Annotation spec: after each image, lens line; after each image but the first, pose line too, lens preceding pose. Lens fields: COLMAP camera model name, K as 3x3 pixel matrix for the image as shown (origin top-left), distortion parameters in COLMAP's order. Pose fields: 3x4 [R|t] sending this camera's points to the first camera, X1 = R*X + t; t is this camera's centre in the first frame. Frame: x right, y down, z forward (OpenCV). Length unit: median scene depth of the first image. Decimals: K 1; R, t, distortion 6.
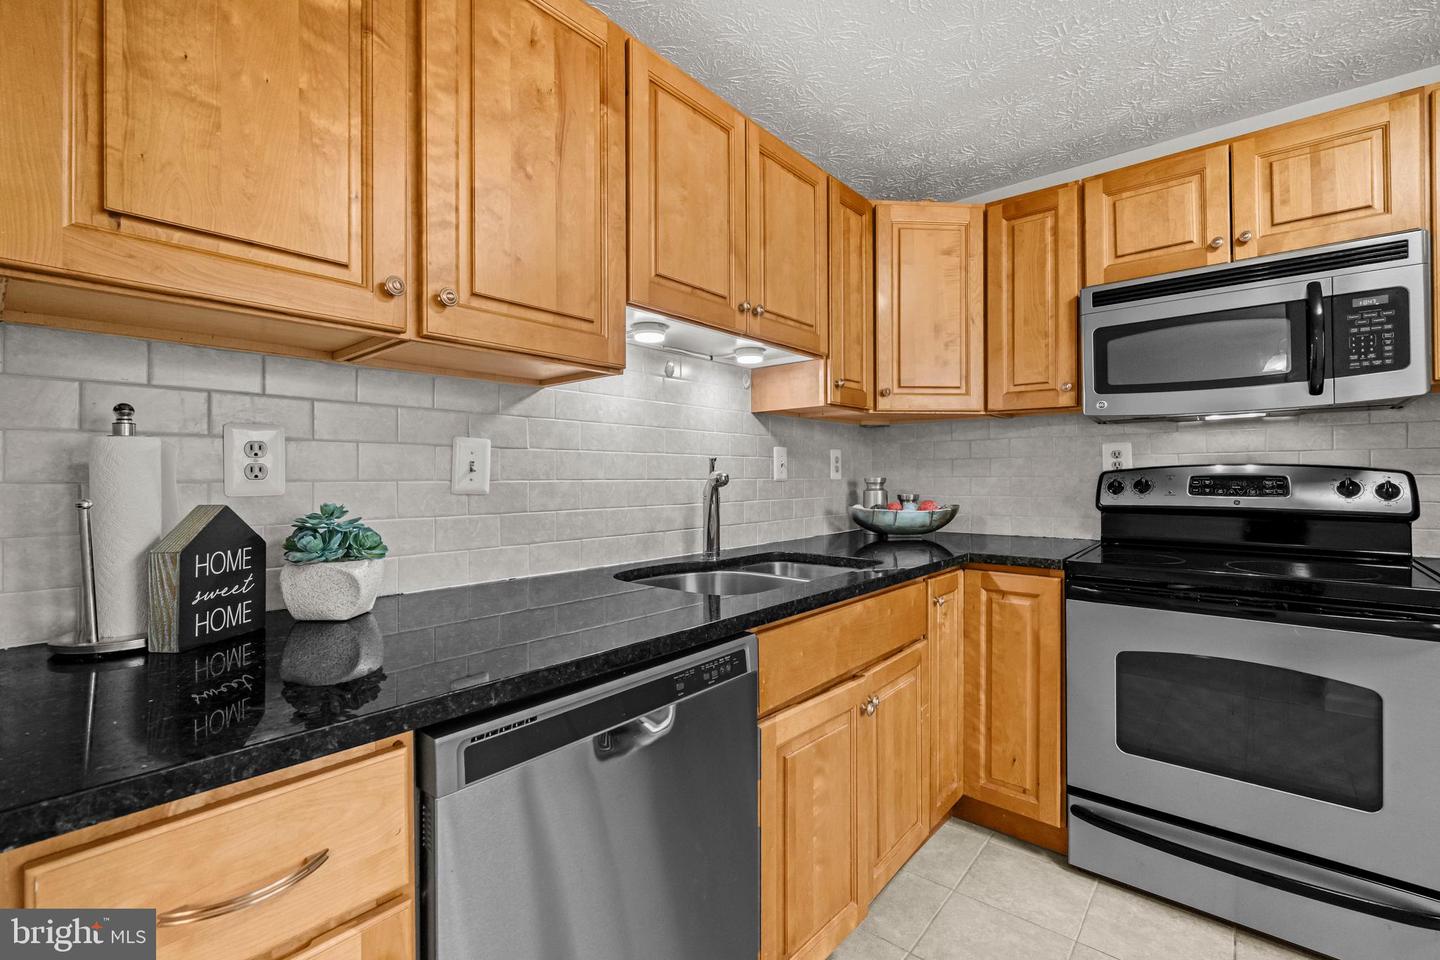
lens RADIAL K [[621.0, 0, 719.3], [0, 621.0, 472.0], [0, 0, 1]] dist [-0.006135, 0.001285]
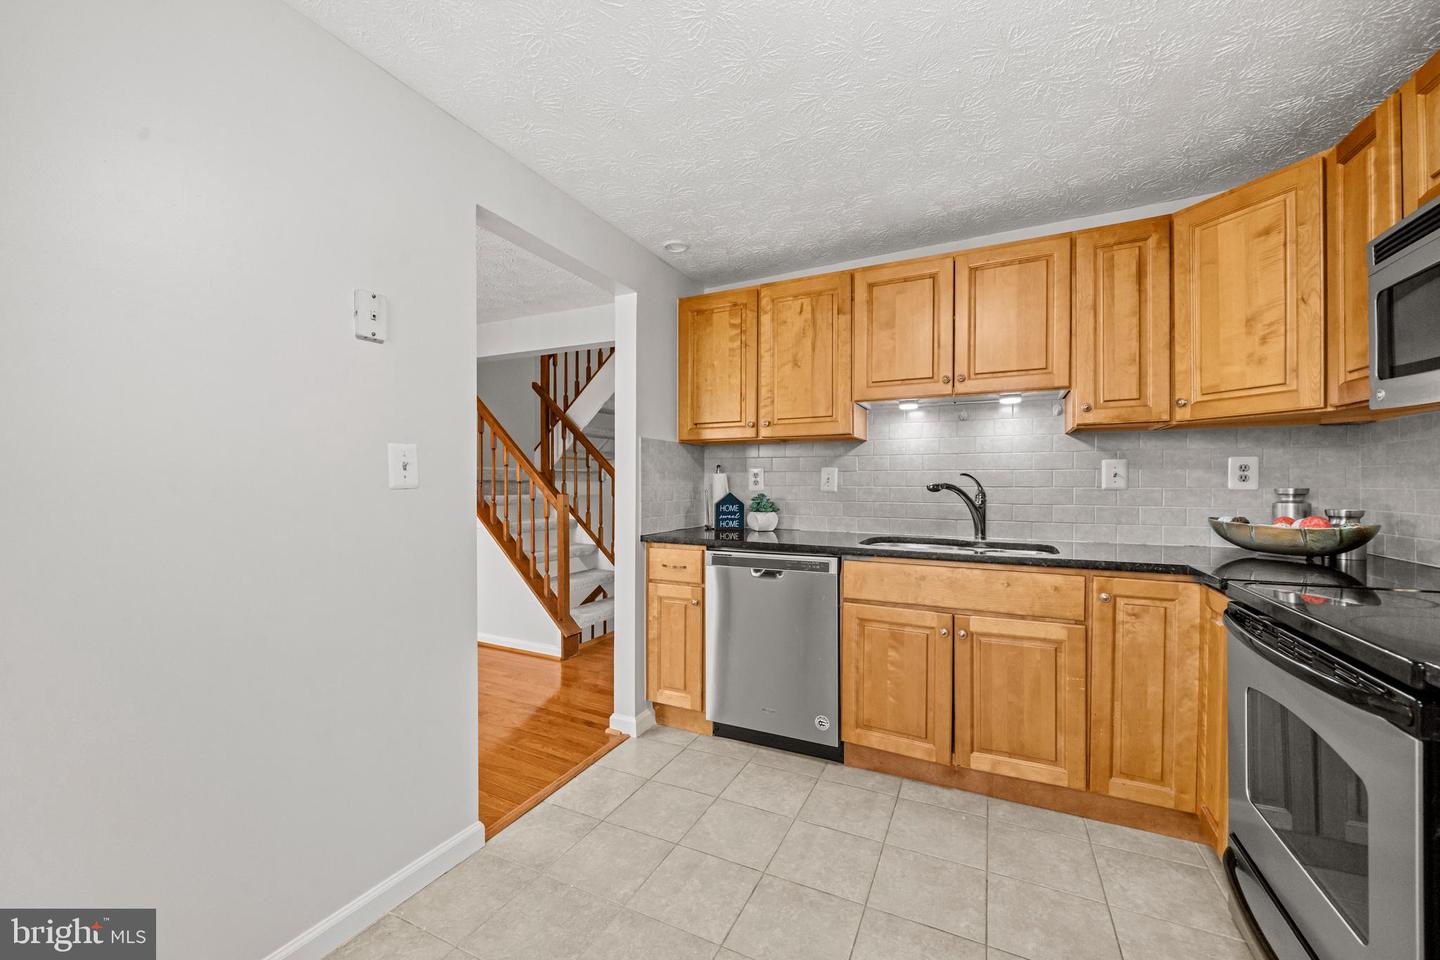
lens RADIAL K [[563.1, 0, 719.4], [0, 563.1, 480.0], [0, 0, 1]] dist [-0.018193, -0.000287]
pose [[0.251242, -0.000819, -0.967924, 1.131134], [0.005310, 0.999986, 0.000532, -0.009221], [0.967910, -0.005273, 0.251243, 0.063492]]
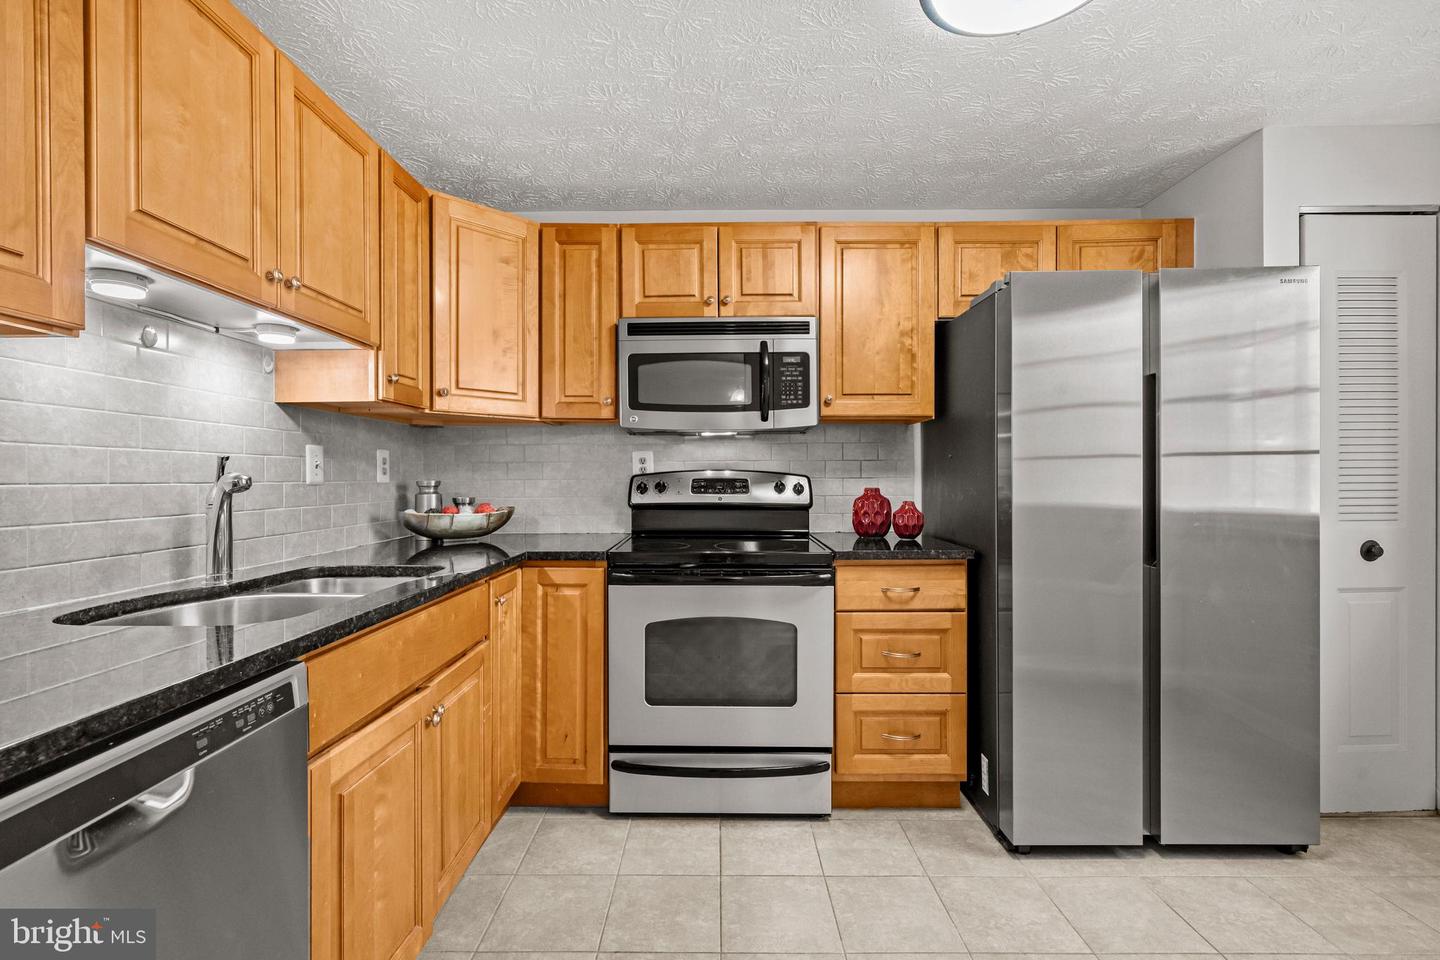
lens RADIAL K [[621.0, 0, 708.2], [0, 621.0, 479.3], [0, 0, 1]] dist [-0.006135, 0.001285]
pose [[0.771811, -0.000347, 0.635852, -0.033212], [-0.004075, 0.999977, 0.005491, 0.000026], [-0.635839, -0.006829, 0.771792, -0.011329]]
